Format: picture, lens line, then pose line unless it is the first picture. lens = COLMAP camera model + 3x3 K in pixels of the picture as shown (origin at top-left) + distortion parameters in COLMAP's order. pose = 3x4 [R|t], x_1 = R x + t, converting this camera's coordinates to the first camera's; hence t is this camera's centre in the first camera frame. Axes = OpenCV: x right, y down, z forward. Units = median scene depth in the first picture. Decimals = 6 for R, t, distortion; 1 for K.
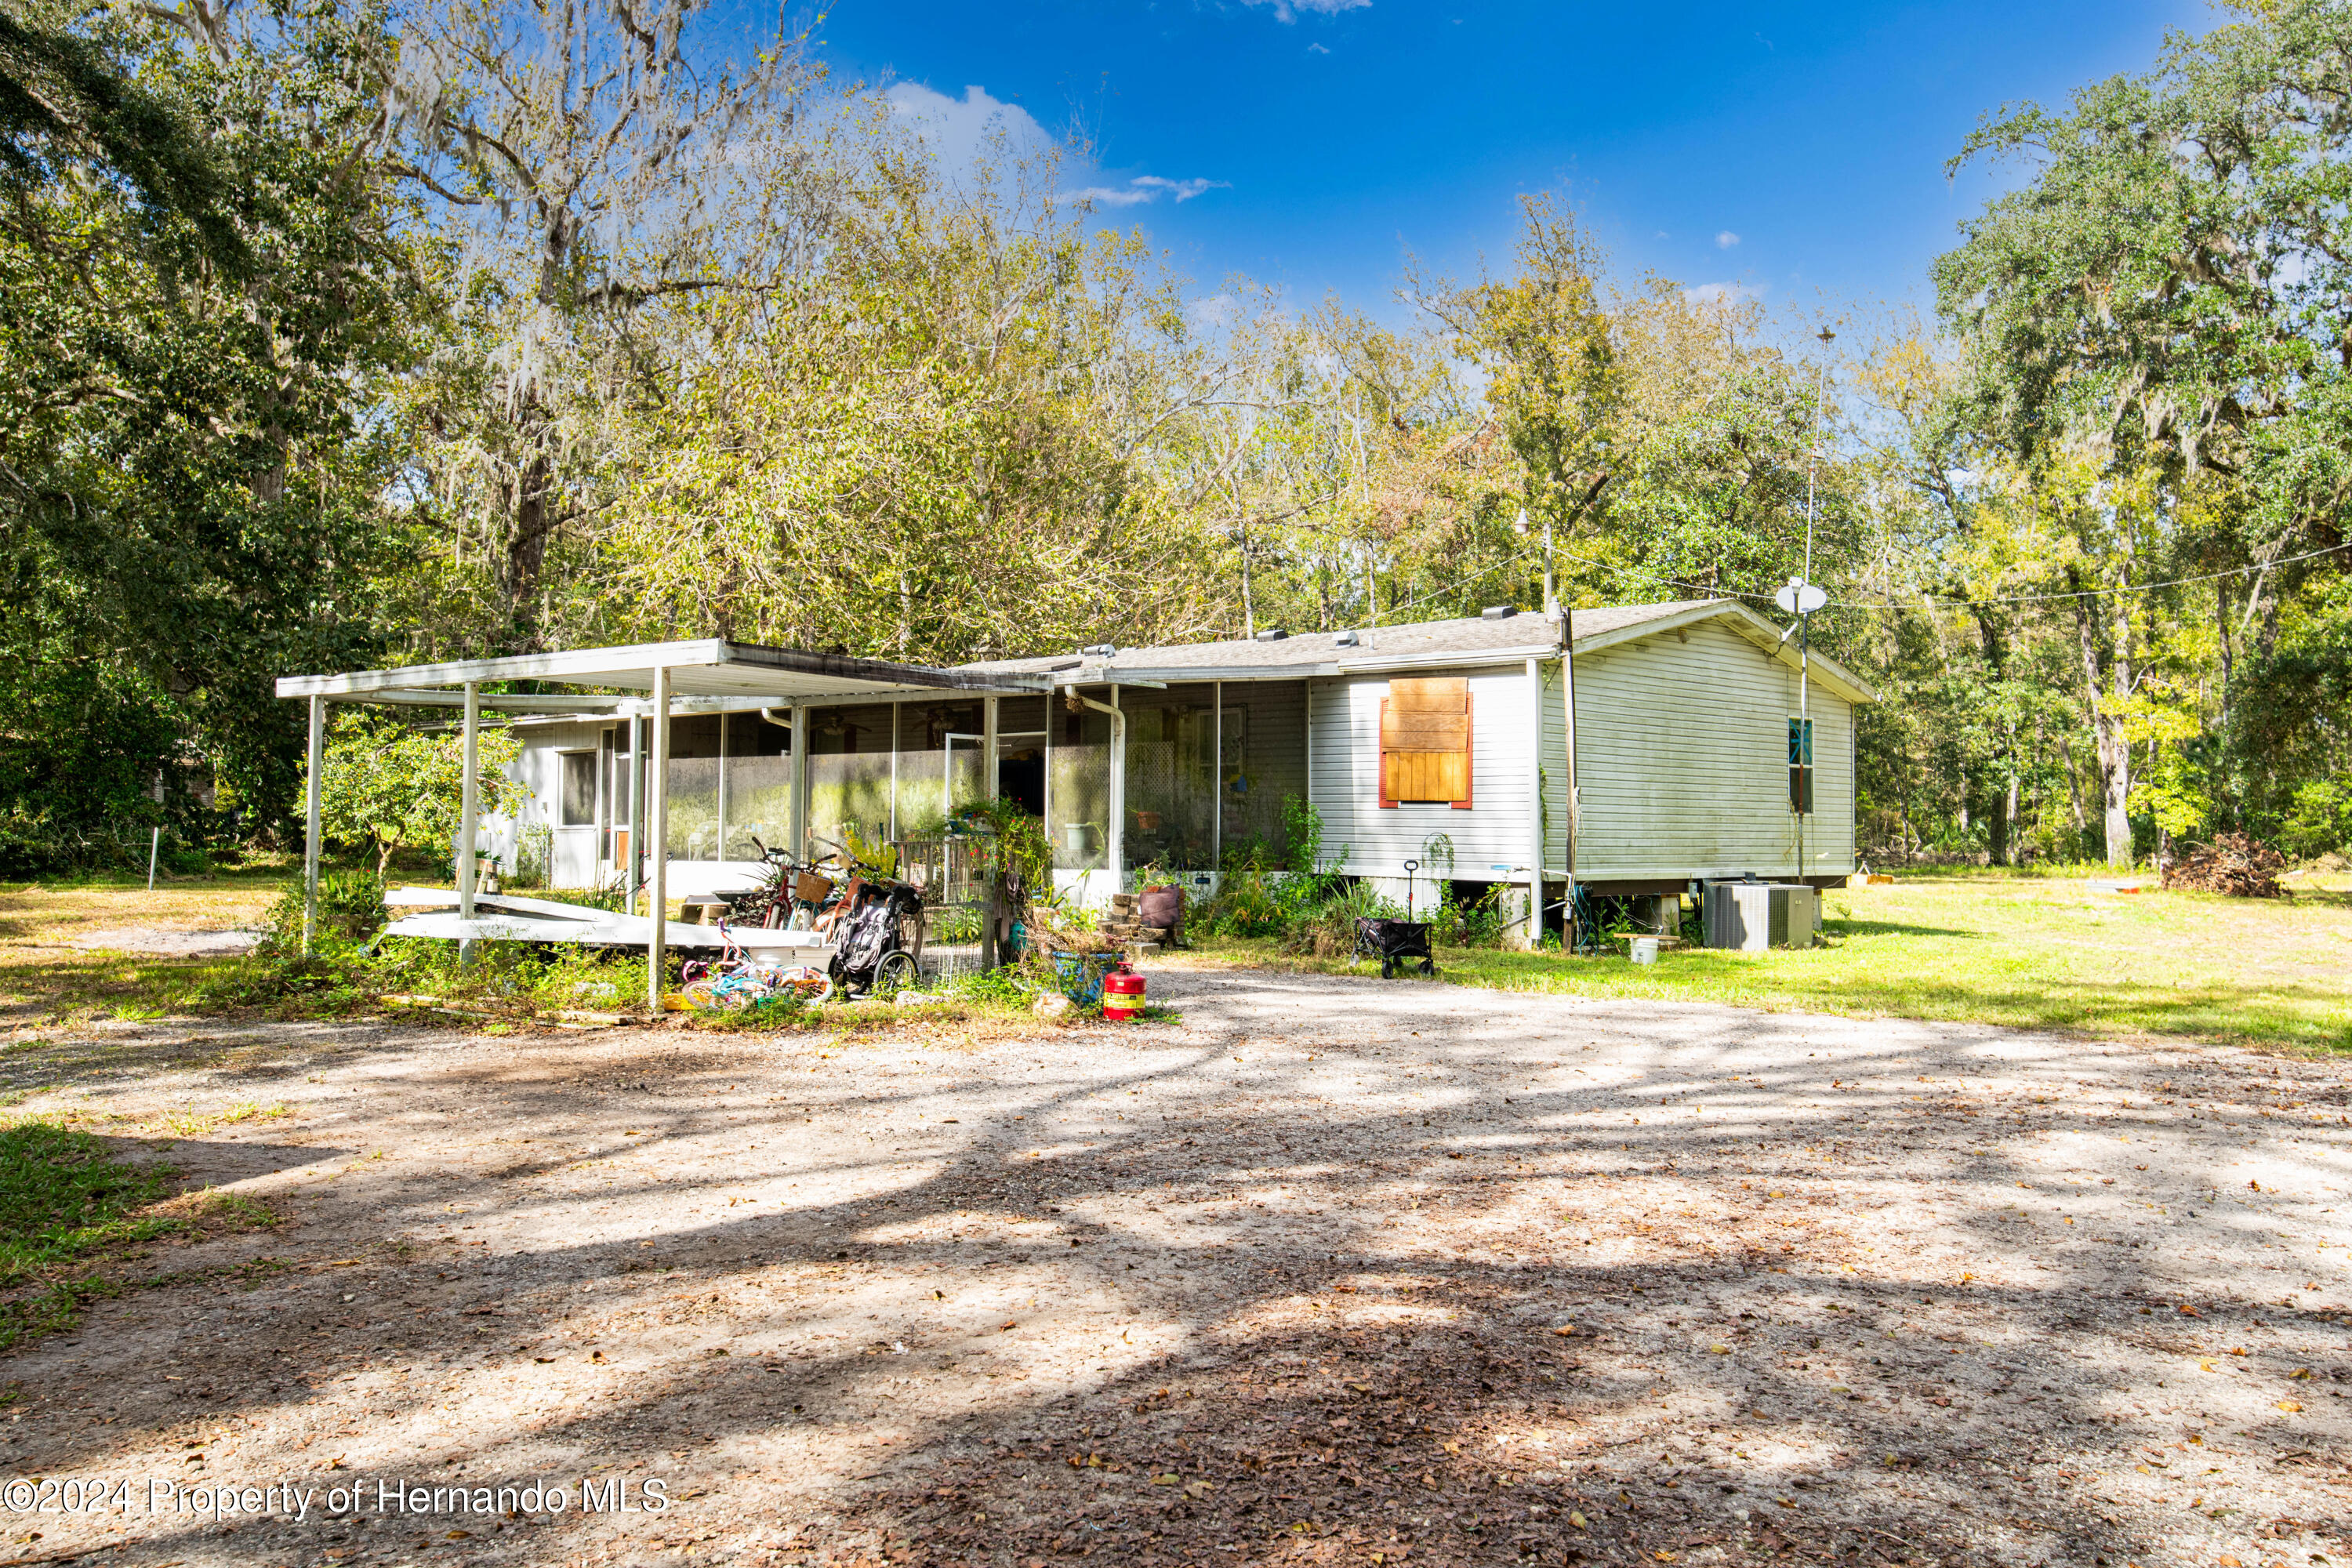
lens RADIAL K [[2010.7, 0, 1177.2], [0, 2010.7, 748.4], [0, 0, 1]] dist [0.063811, 0.004228]
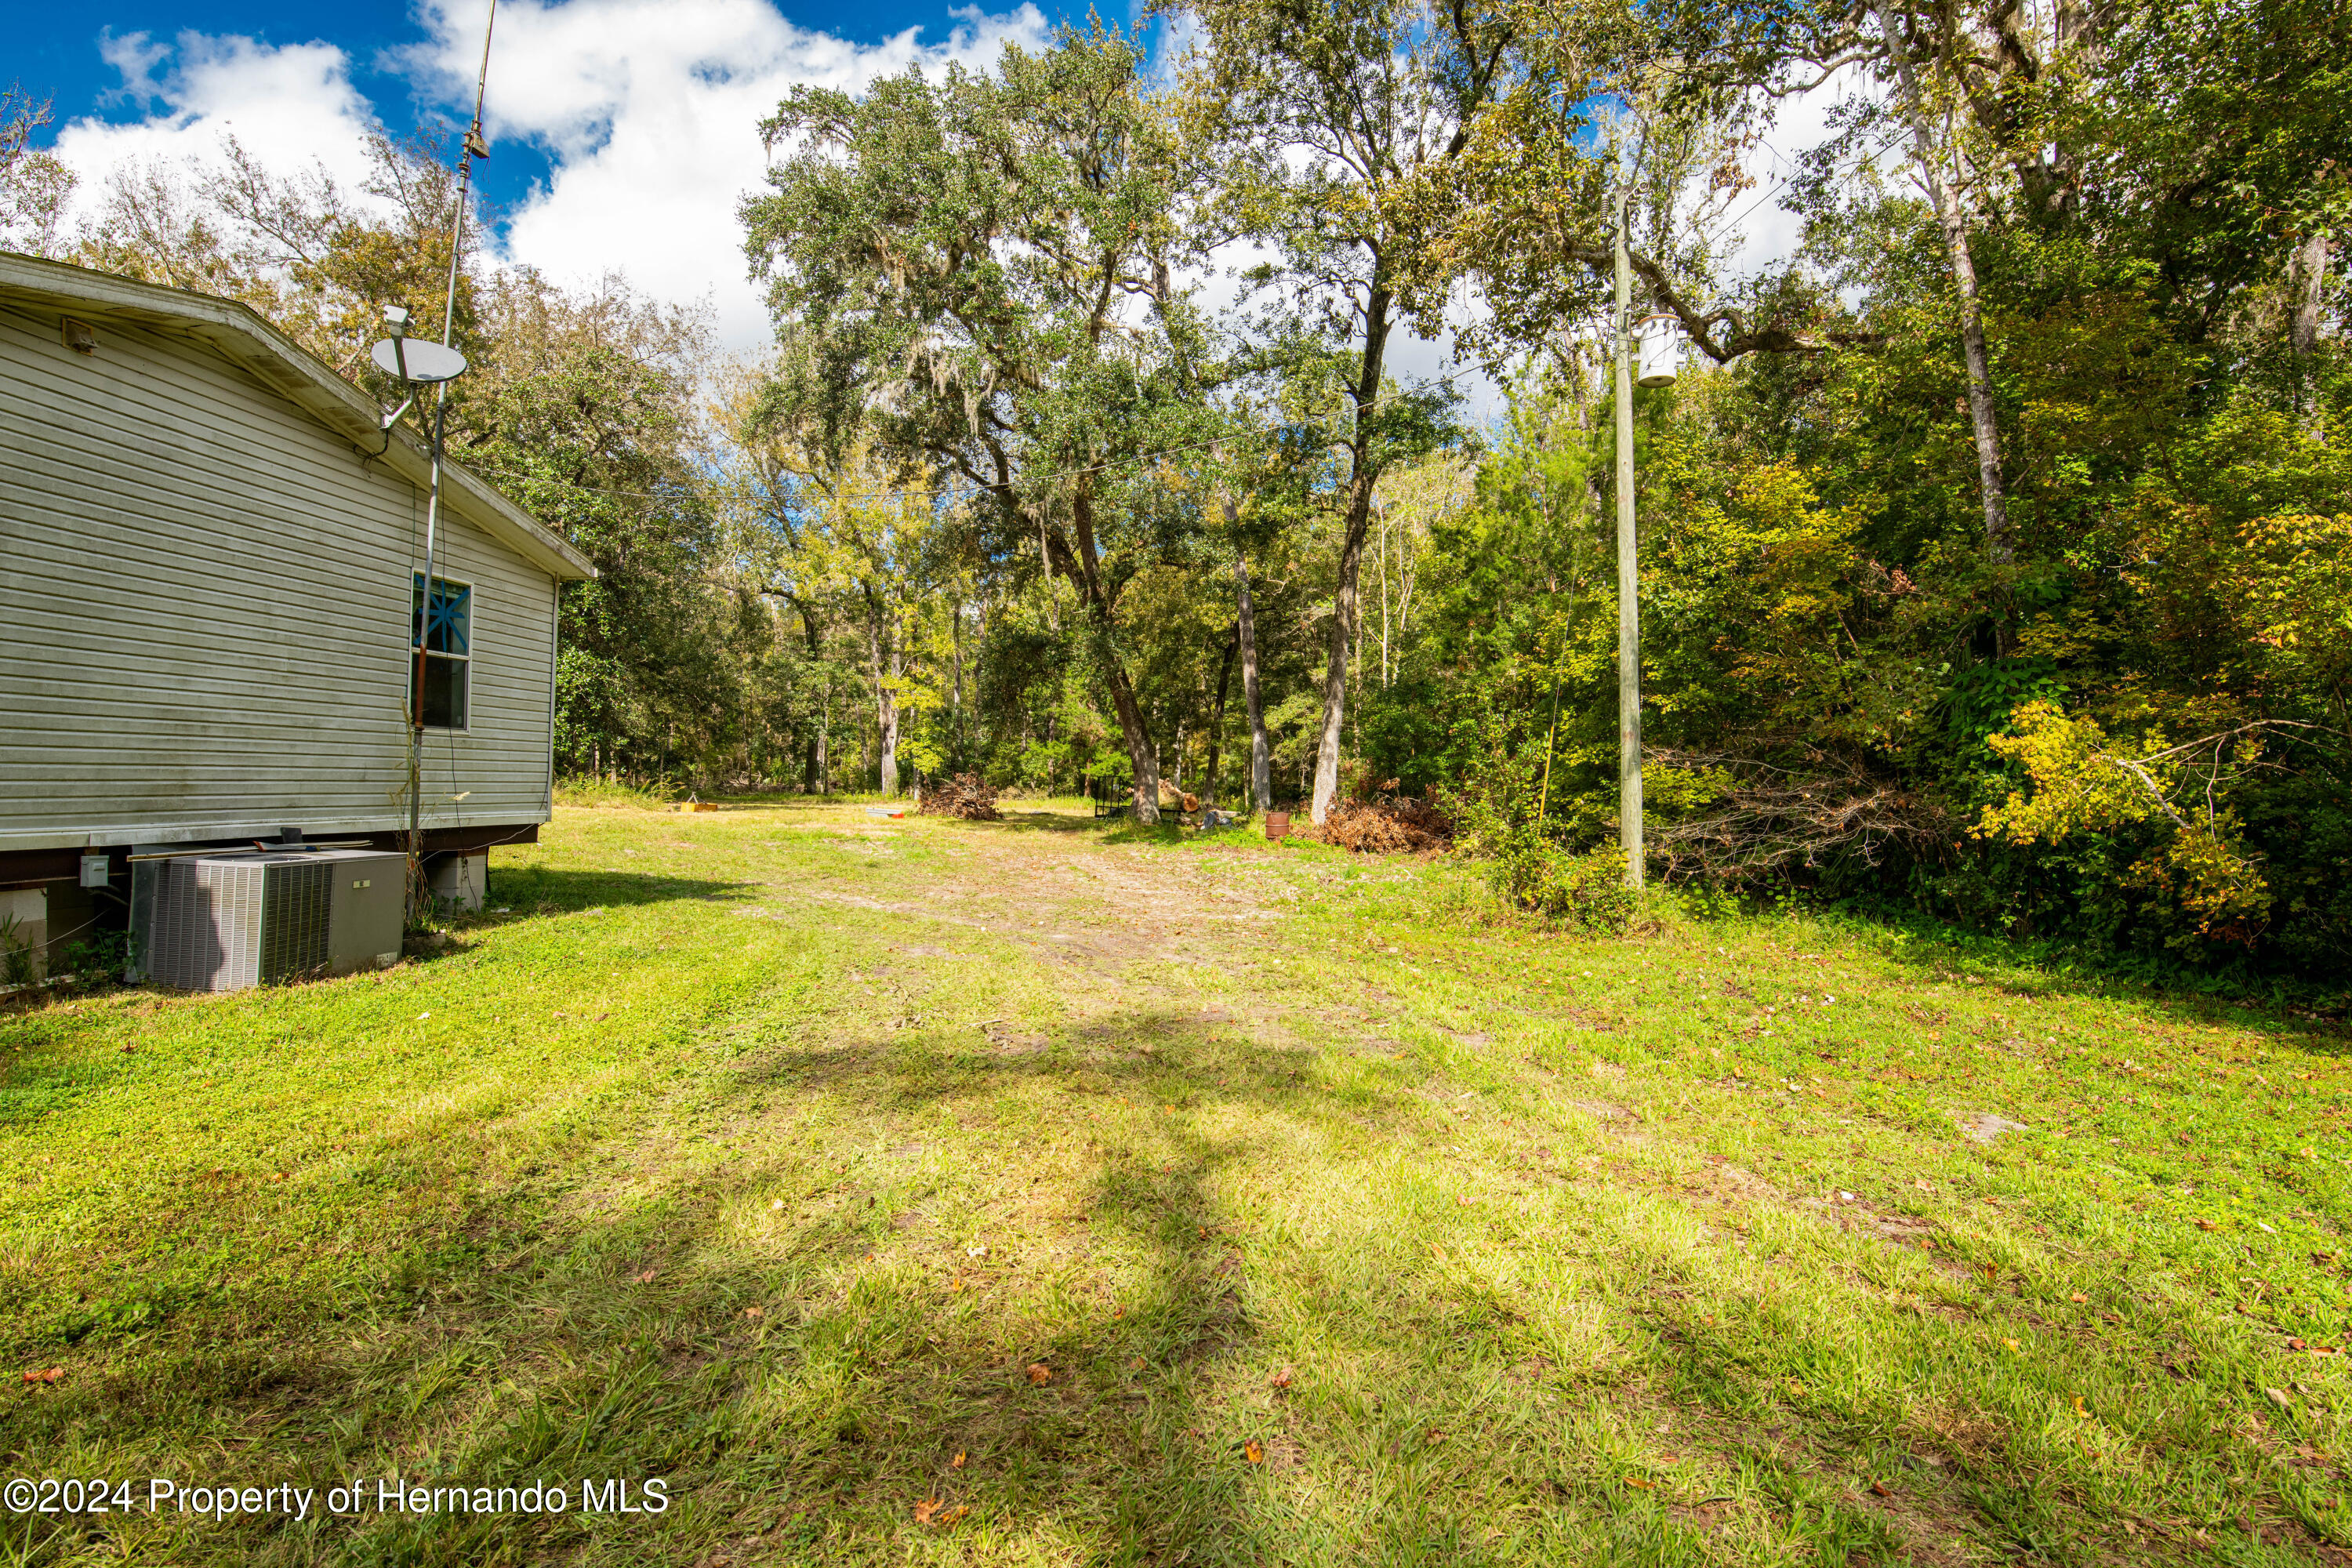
lens RADIAL K [[1203.2, 0, 1176.0], [0, 1203.2, 784.0], [0, 0, 1]] dist [0.000489, 0.000120]
pose [[0.785564, 0.012024, 0.618664, 0.109481], [-0.045021, 0.998272, 0.037764, 0.010570], [-0.617141, -0.057519, 0.784748, 0.240475]]
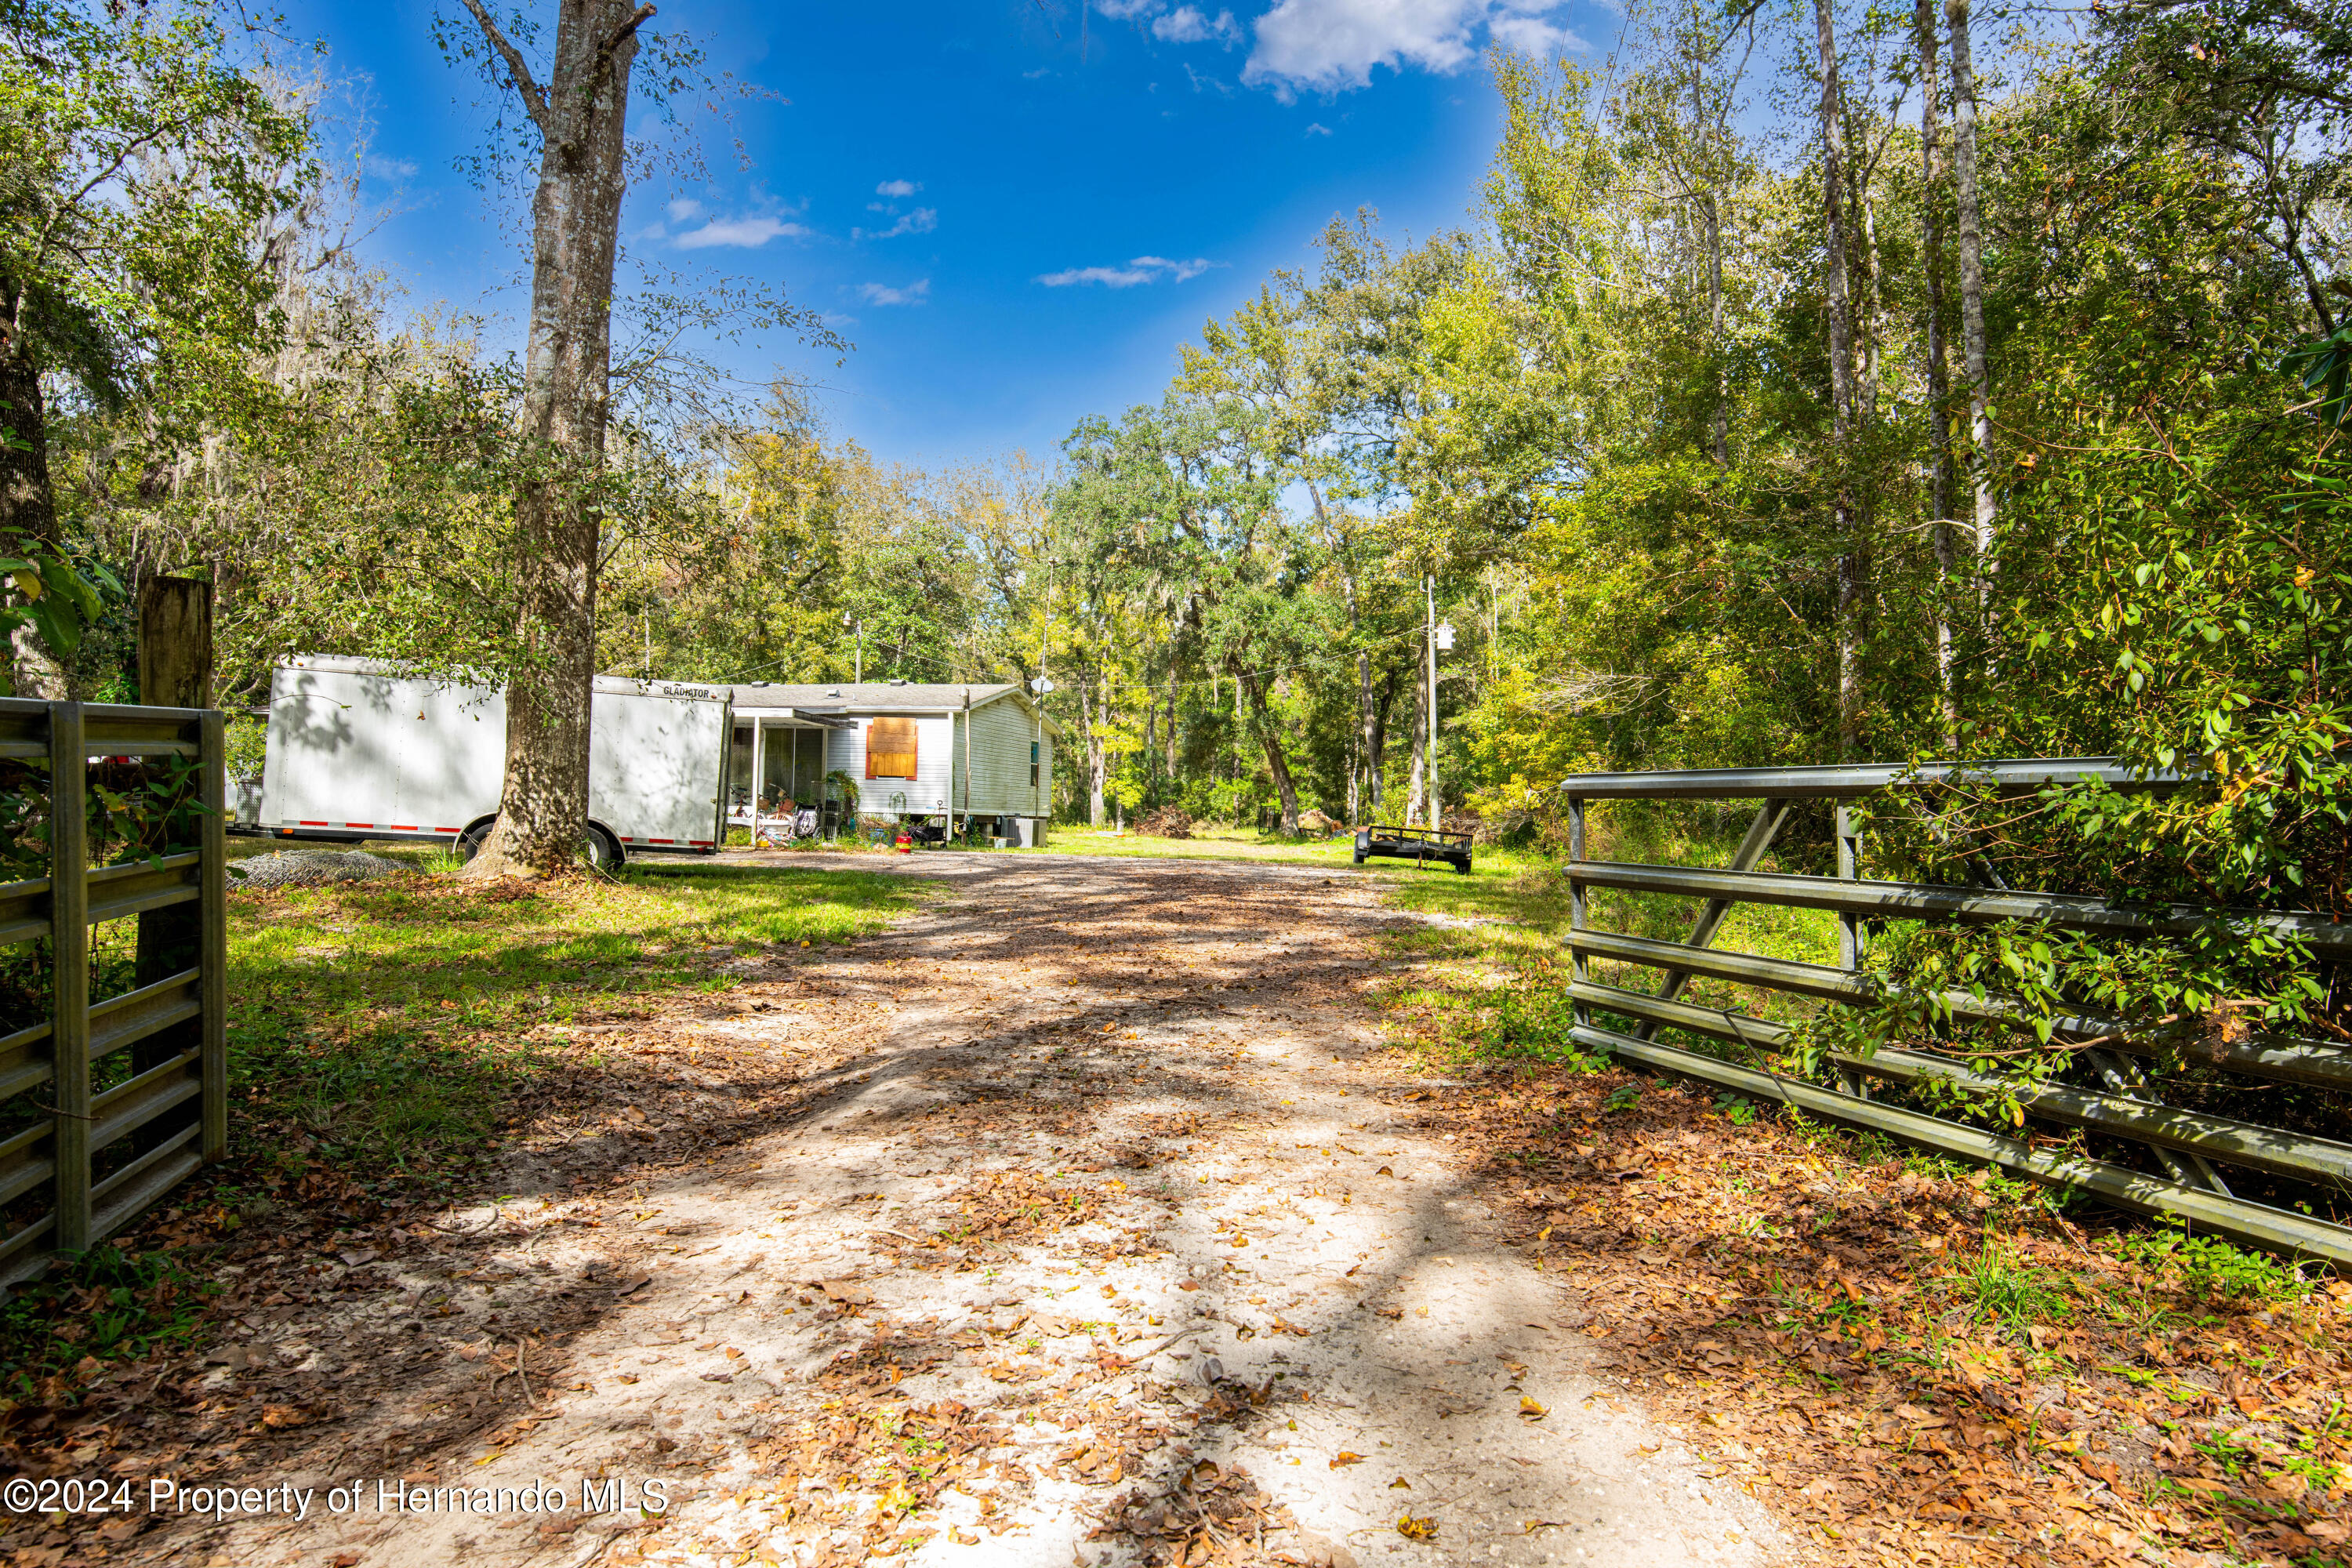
lens RADIAL K [[1628.2, 0, 1176.0], [0, 1628.2, 784.0], [0, 0, 1]] dist [0.000312, -0.000004]
pose [[0.869162, 0.022973, 0.493994, -0.169625], [-0.035689, 0.999230, 0.016325, -0.001473], [-0.493238, -0.031820, 0.869312, -0.230352]]
